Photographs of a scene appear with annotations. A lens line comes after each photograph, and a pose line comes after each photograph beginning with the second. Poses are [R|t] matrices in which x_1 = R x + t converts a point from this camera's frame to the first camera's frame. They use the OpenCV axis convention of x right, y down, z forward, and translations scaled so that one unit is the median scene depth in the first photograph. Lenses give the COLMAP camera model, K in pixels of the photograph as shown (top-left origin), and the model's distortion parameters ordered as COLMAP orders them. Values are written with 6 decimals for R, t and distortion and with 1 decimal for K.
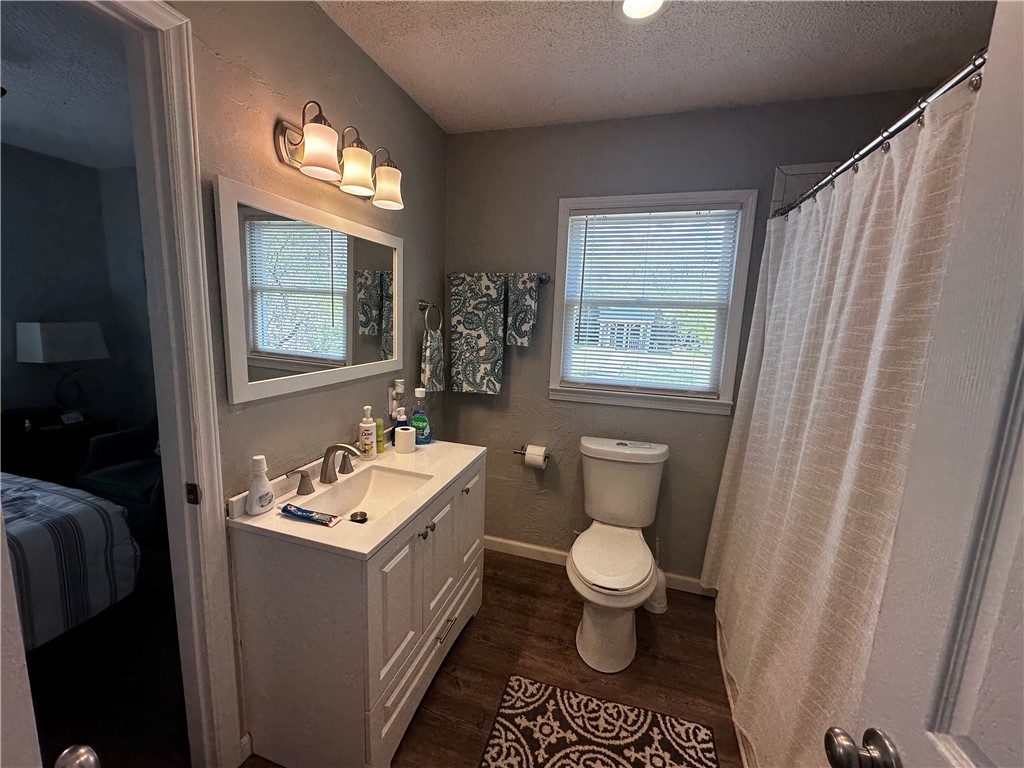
lens RADIAL K [[408.6, 0, 509.7], [0, 408.6, 379.5], [0, 0, 1]] dist [-0.002308, 0.000239]
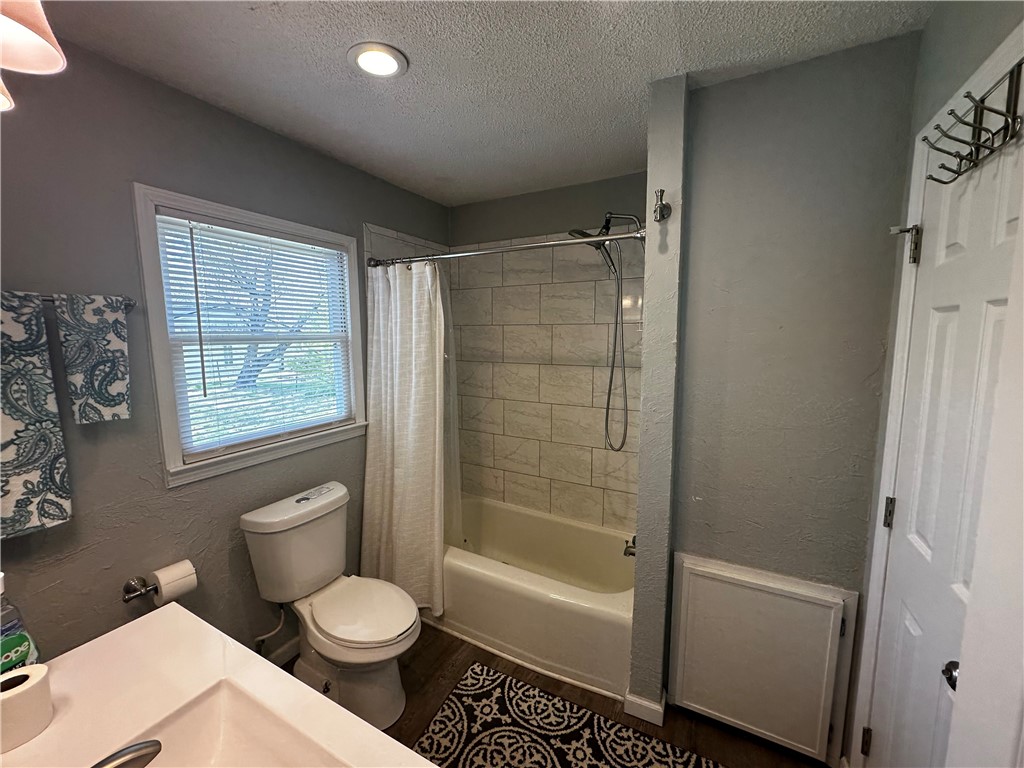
lens RADIAL K [[408.6, 0, 510.1], [0, 408.6, 381.0], [0, 0, 1]] dist [-0.002308, 0.000239]
pose [[0.190798, -0.149620, 0.970160, -0.594737], [0.162281, 0.979525, 0.119149, -0.162373], [-0.968123, 0.134705, 0.211171, 0.460713]]
